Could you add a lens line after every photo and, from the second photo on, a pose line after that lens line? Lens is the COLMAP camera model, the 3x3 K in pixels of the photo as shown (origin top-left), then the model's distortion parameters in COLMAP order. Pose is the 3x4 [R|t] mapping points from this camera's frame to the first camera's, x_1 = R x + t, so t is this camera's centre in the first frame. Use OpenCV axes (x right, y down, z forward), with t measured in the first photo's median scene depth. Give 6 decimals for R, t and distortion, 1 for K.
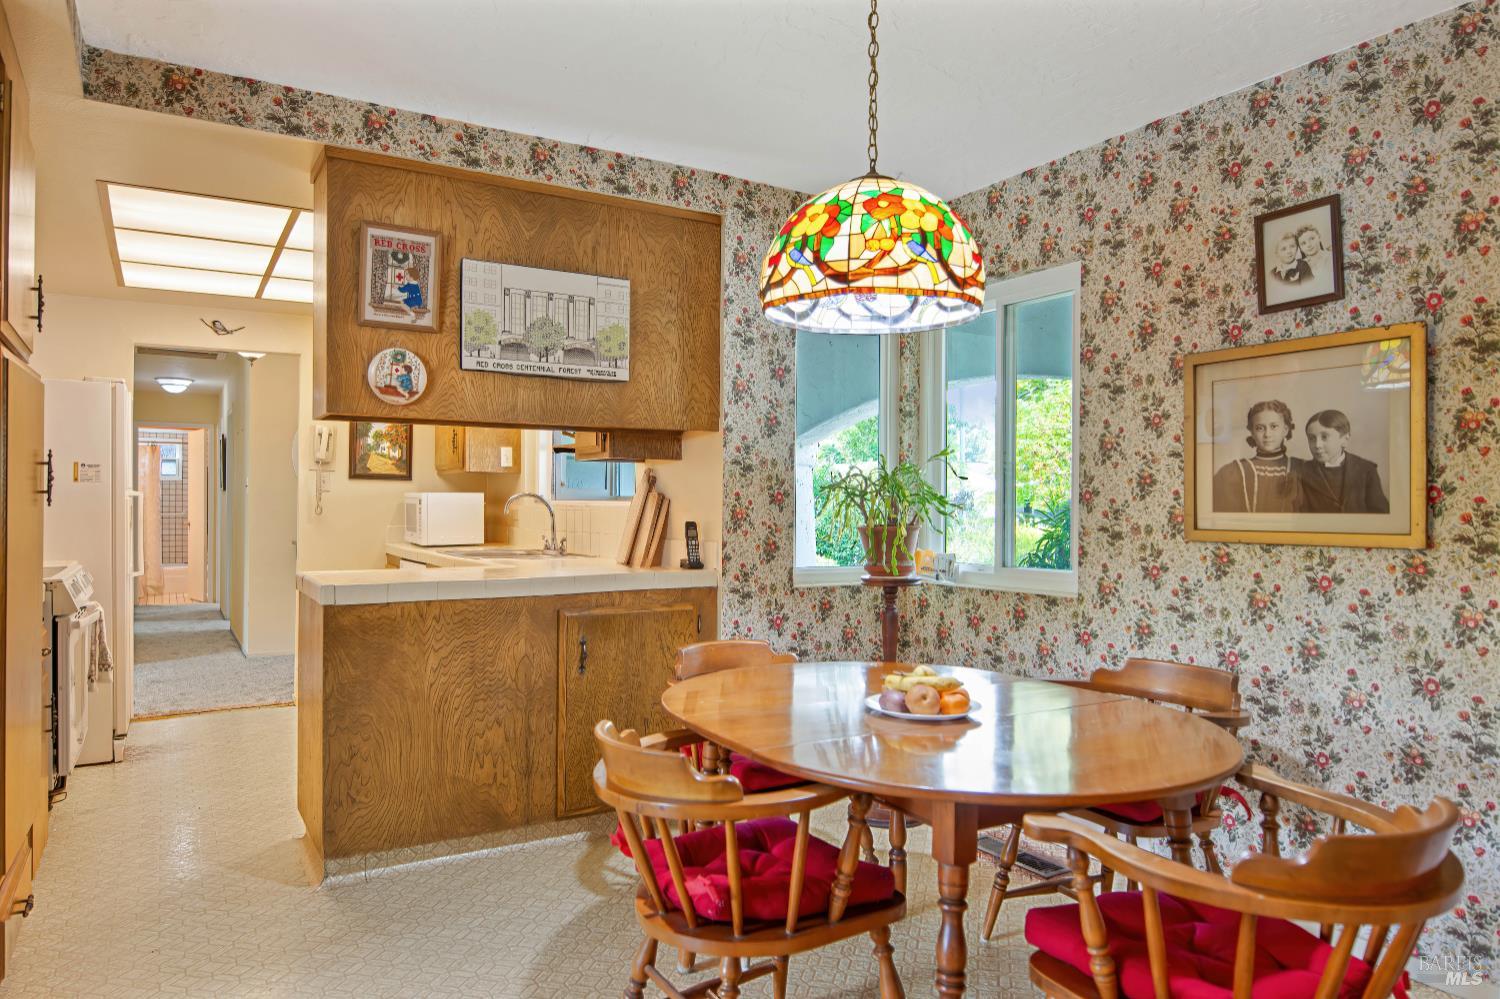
lens RADIAL K [[967.9, 0, 751.0], [0, 967.9, 500.6], [0, 0, 1]] dist [-0.005570, -0.000161]
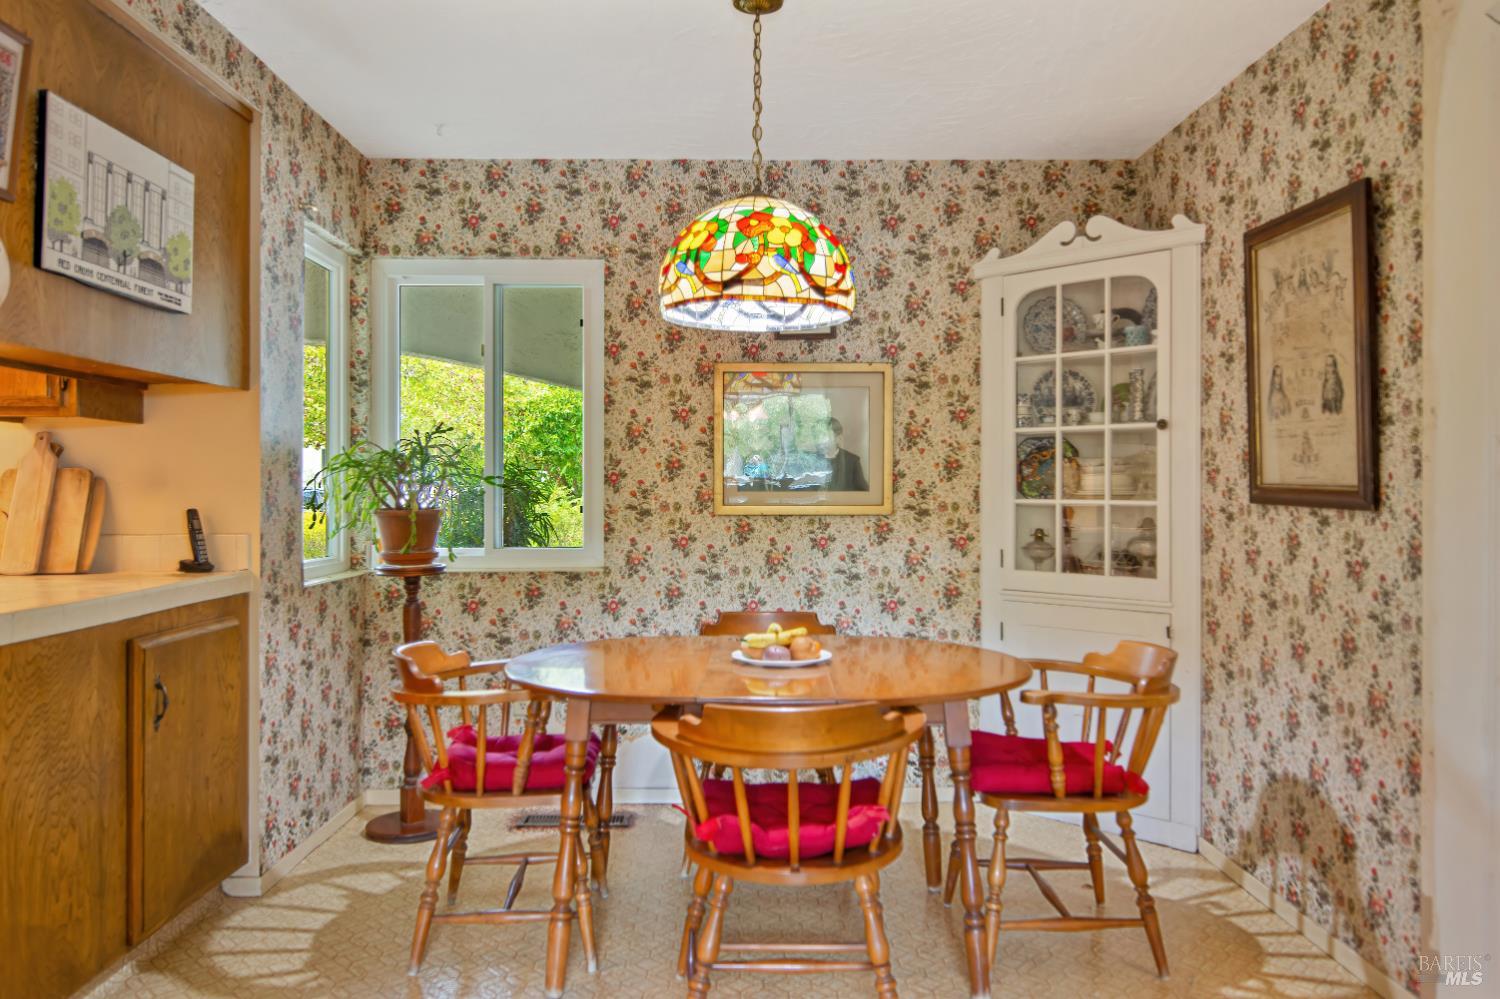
lens RADIAL K [[1084.2, 0, 749.1], [0, 1084.2, 494.8], [0, 0, 1]] dist [0.013042, -0.003390]
pose [[0.509161, -0.008006, 0.860634, -0.668995], [-0.002063, 0.999943, 0.010522, 0.001507], [-0.860669, -0.007133, 0.509115, 0.250991]]
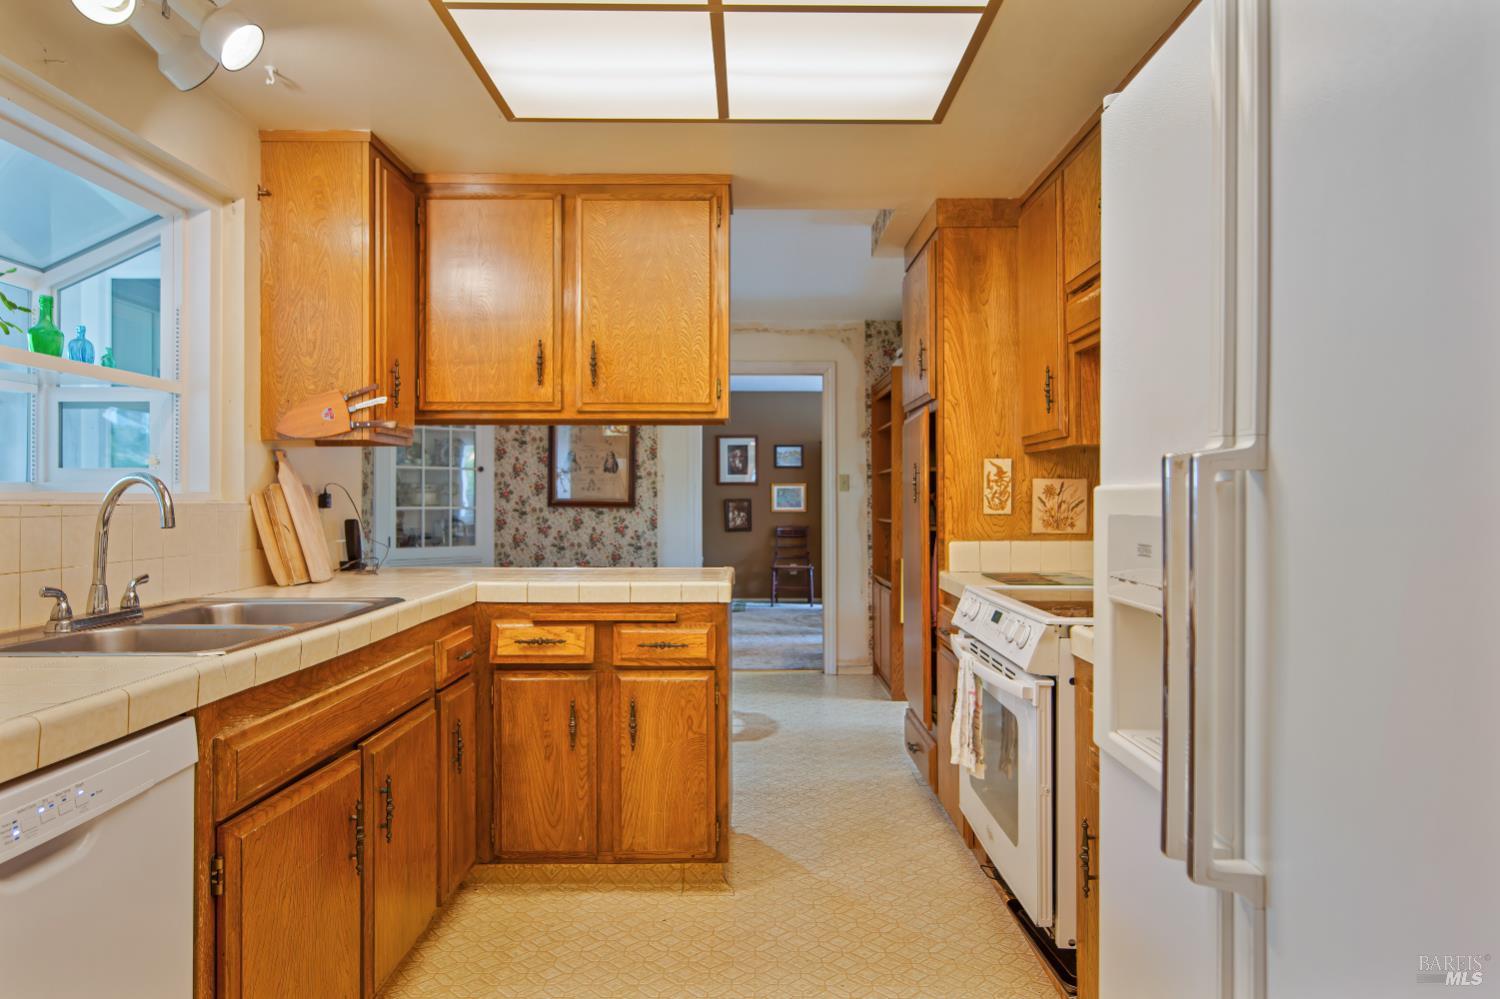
lens RADIAL K [[932.9, 0, 751.0], [0, 932.9, 497.5], [0, 0, 1]] dist [0.007794, -0.005167]
pose [[-0.861285, -0.001469, 0.508121, -0.968730], [-0.005245, 0.999968, -0.005999, 0.008354], [-0.508096, -0.007832, -0.861265, 1.830116]]
